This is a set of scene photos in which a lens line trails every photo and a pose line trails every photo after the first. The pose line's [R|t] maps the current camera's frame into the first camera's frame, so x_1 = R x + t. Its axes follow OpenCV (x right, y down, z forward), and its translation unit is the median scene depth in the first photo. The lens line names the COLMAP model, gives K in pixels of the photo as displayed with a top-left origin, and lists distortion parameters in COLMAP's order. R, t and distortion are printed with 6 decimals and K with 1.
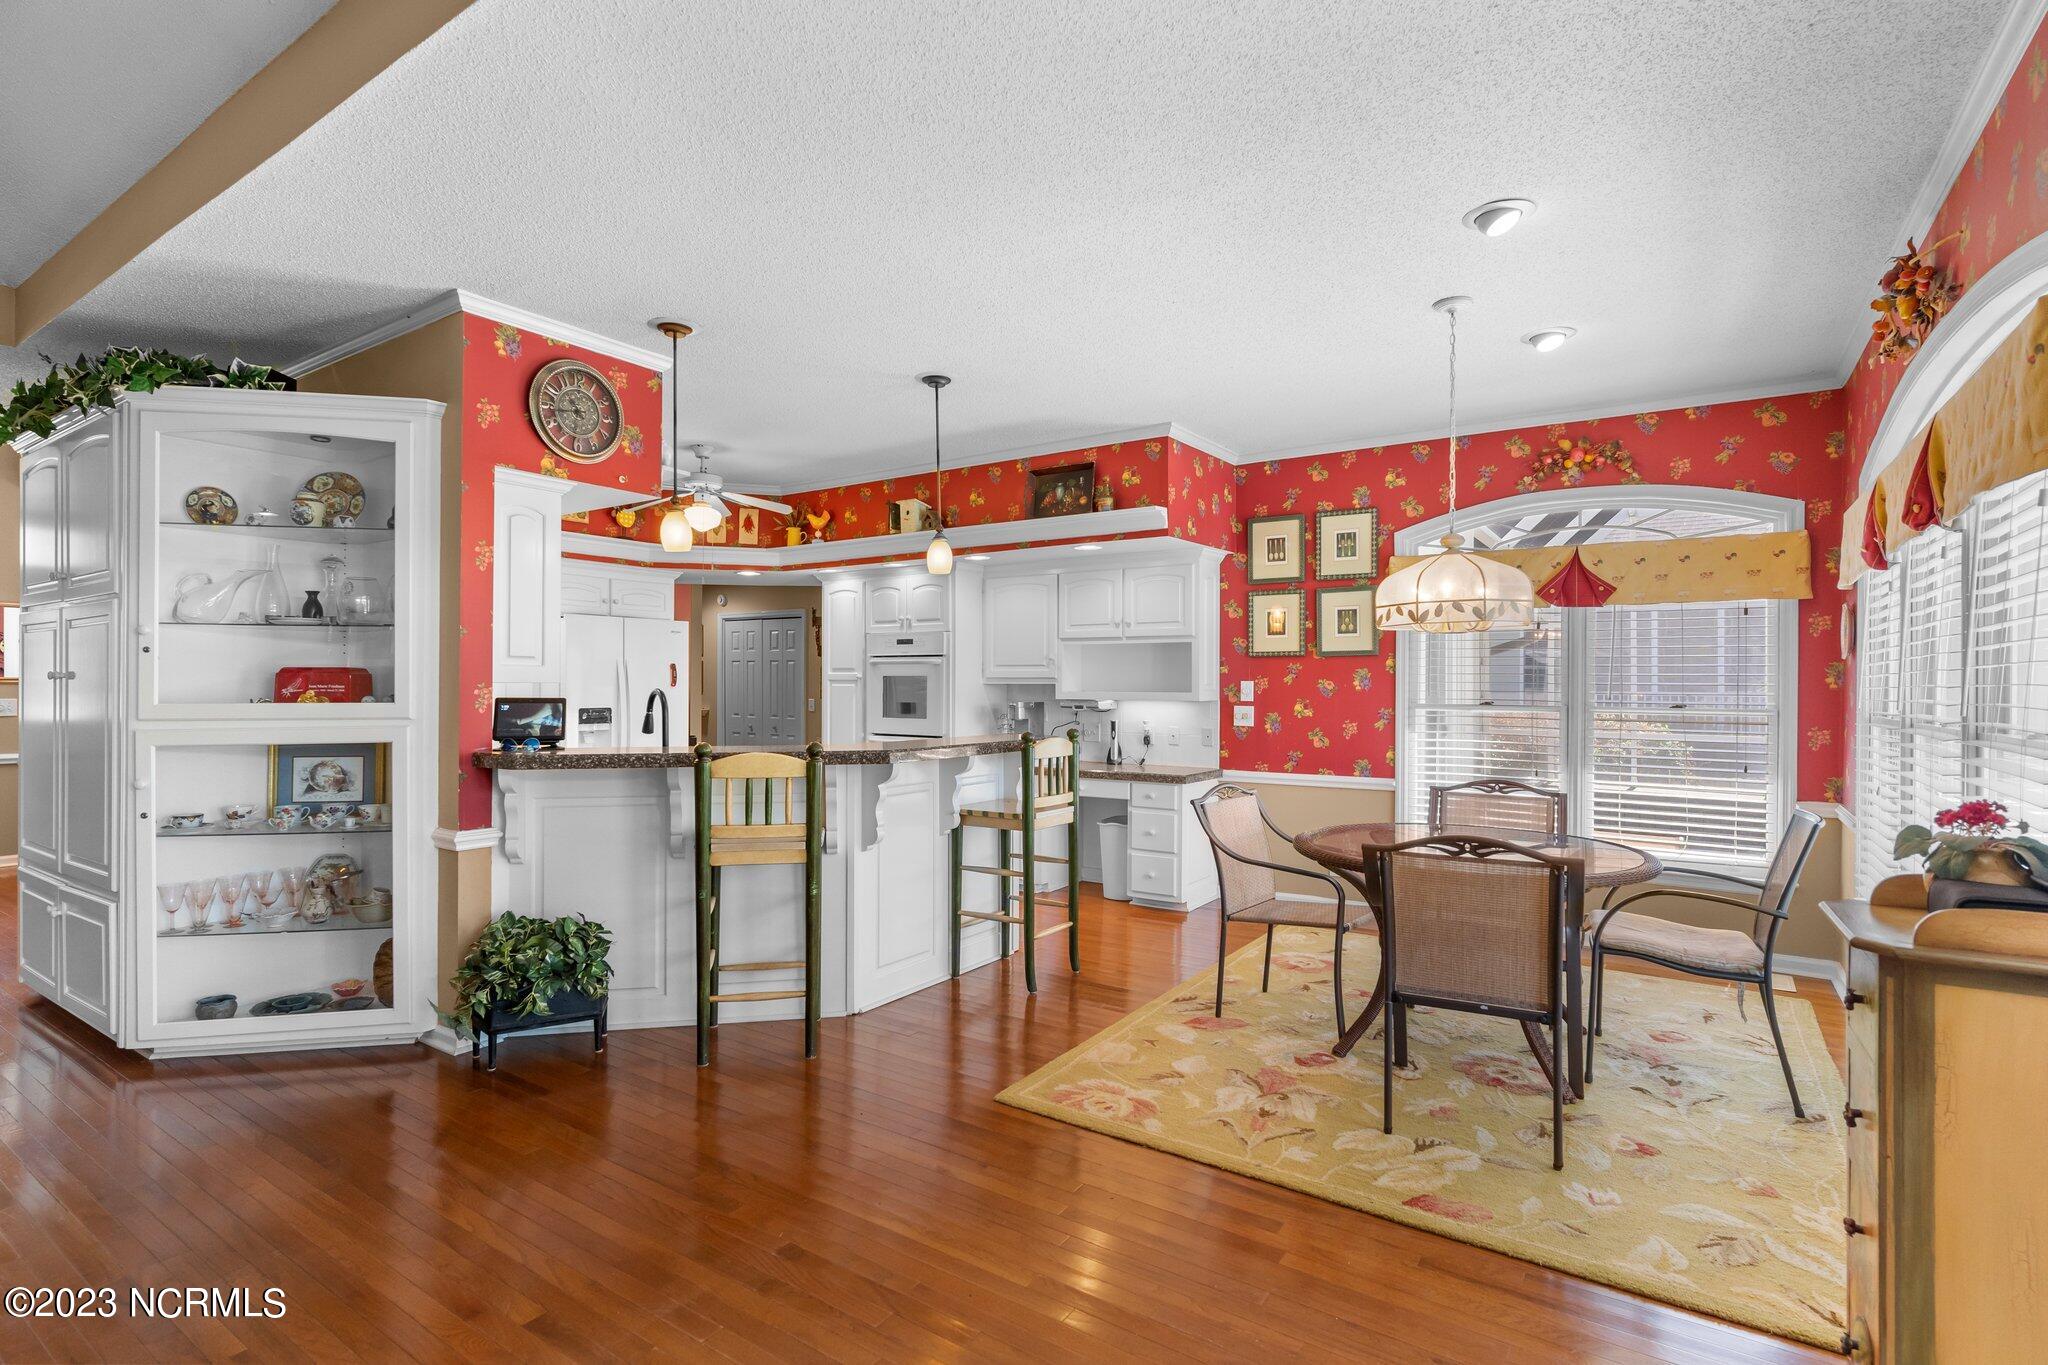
lens RADIAL K [[967.7, 0, 1024.0], [0, 967.7, 682.5], [0, 0, 1]] dist [-0.001750, -0.000436]
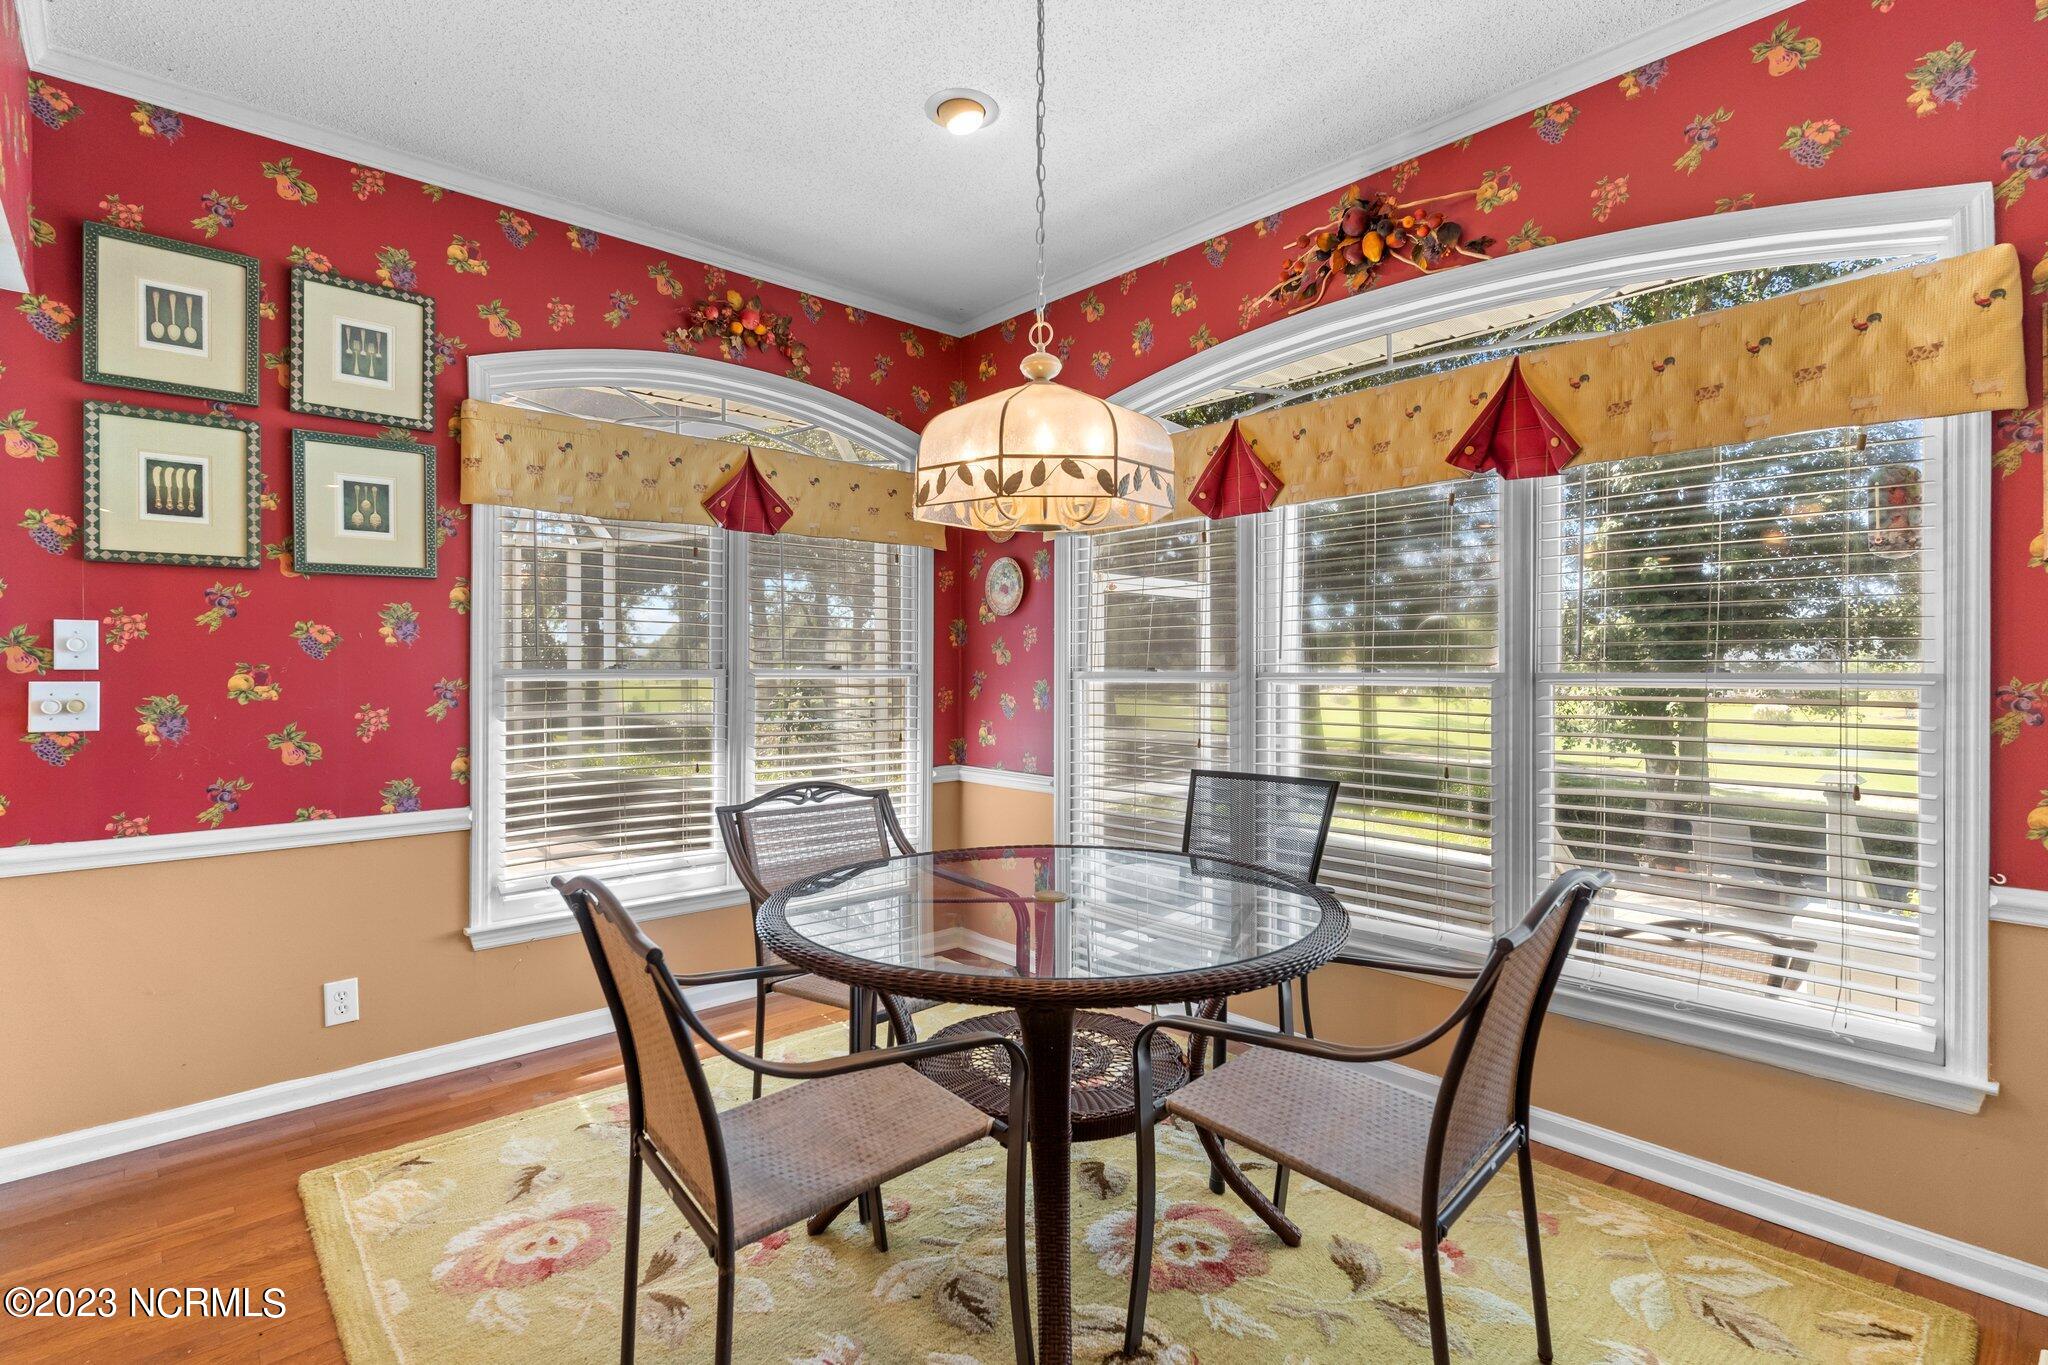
lens RADIAL K [[985.0, 0, 1023.0], [0, 985.0, 669.4], [0, 0, 1]] dist [0.002252, -0.000667]
pose [[0.244216, -0.005224, 0.969707, -0.078429], [0.000086, 0.999986, 0.005365, 0.018235], [-0.969721, -0.001227, 0.244213, 0.549136]]
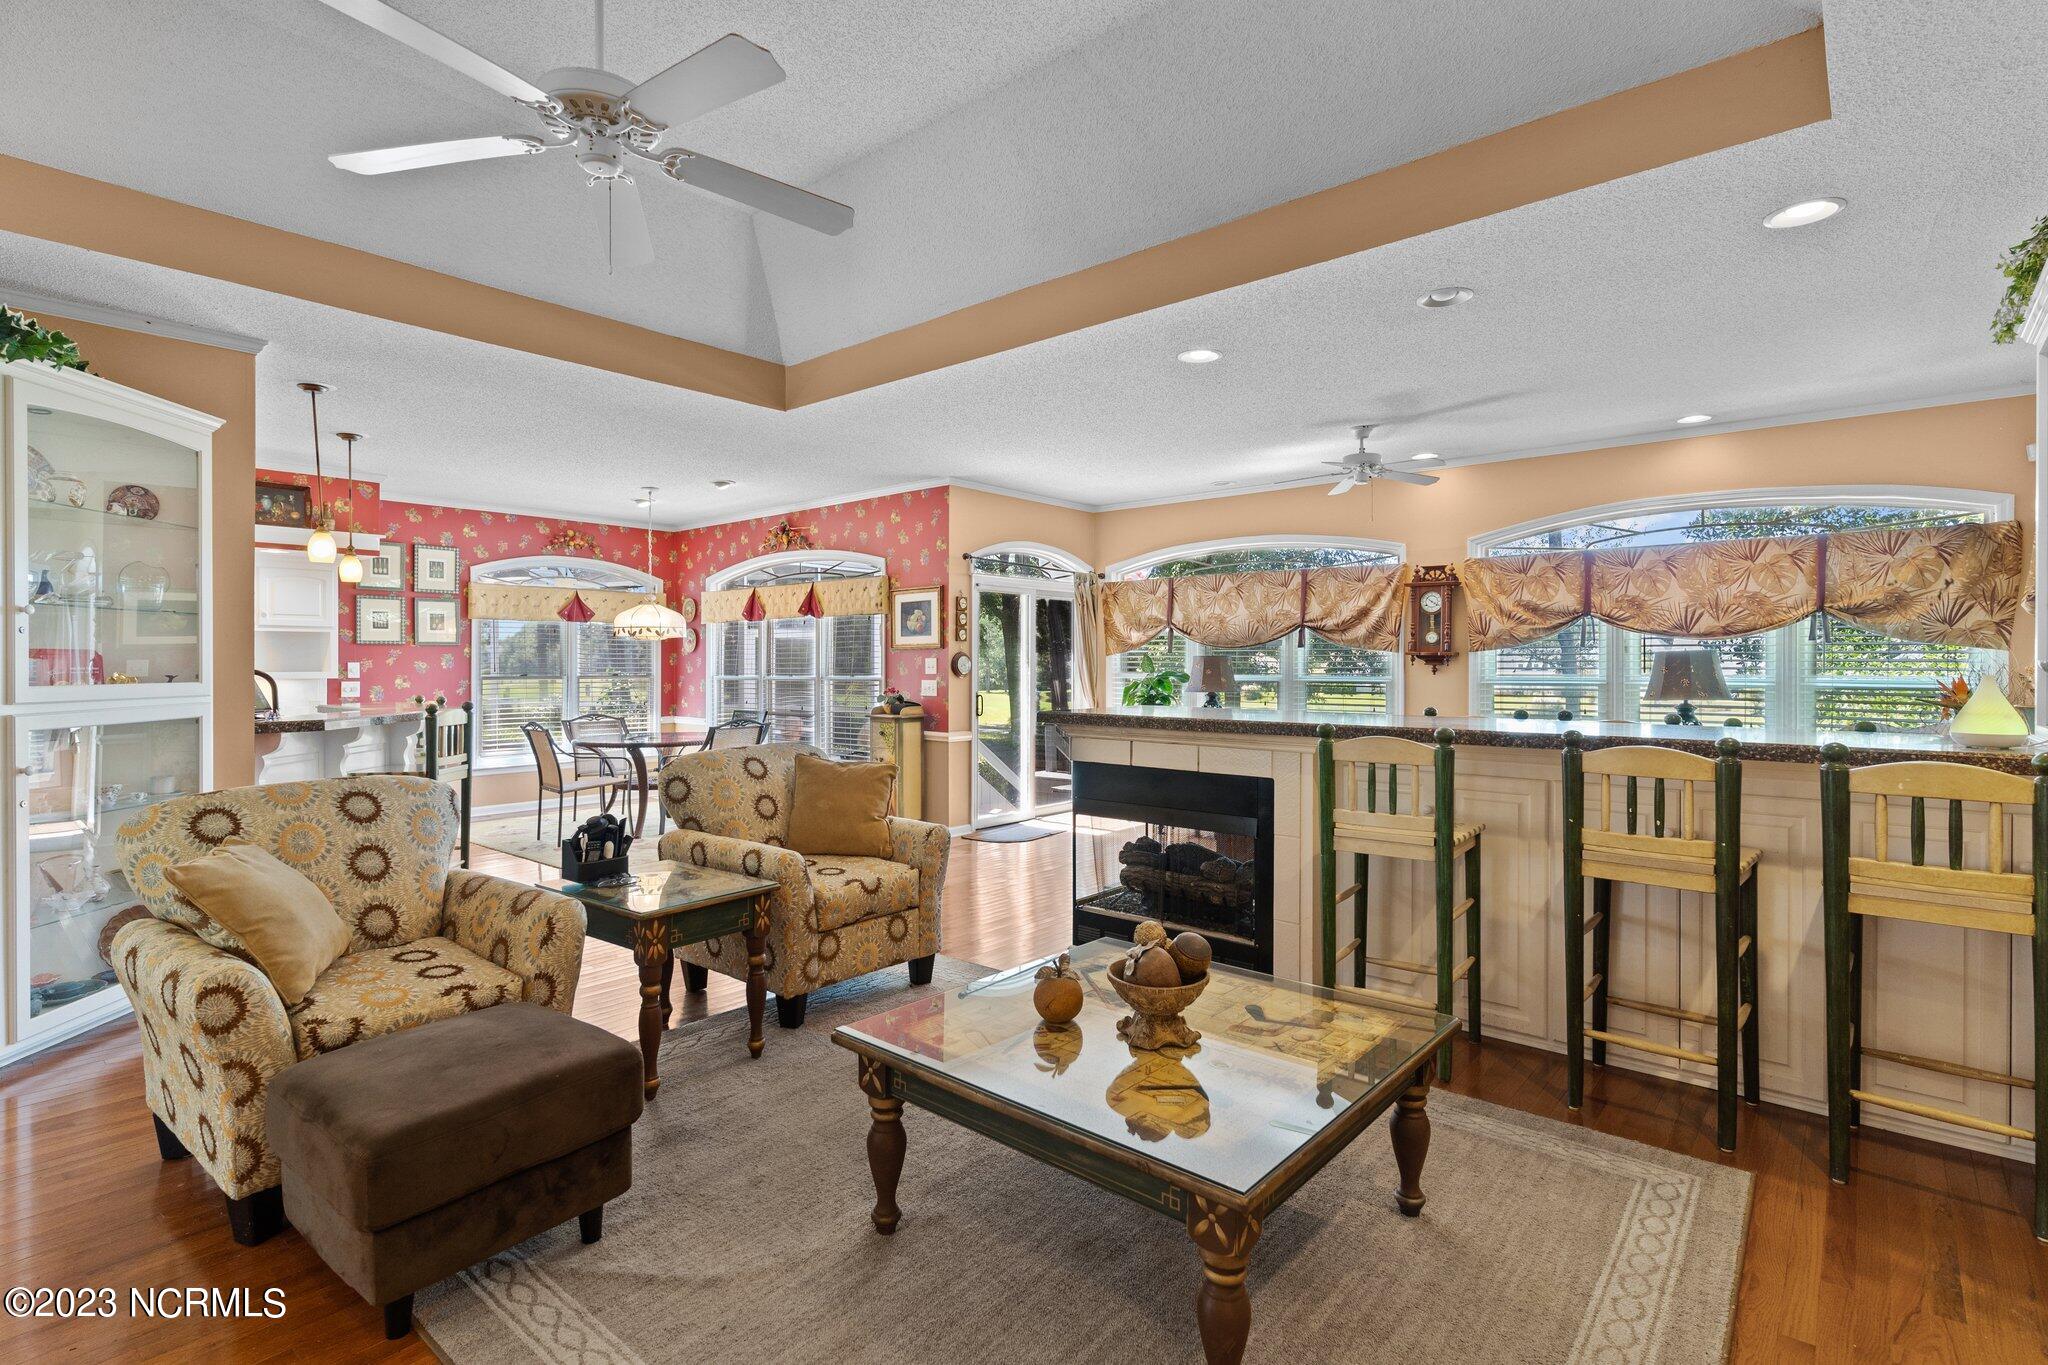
lens RADIAL K [[985.0, 0, 1023.0], [0, 985.0, 669.4], [0, 0, 1]] dist [0.002252, -0.000667]
pose [[0.122913, -0.007416, 0.992390, -1.049543], [0.003385, 0.999969, 0.007054, 0.001432], [-0.992412, 0.002492, 0.122934, -0.067504]]
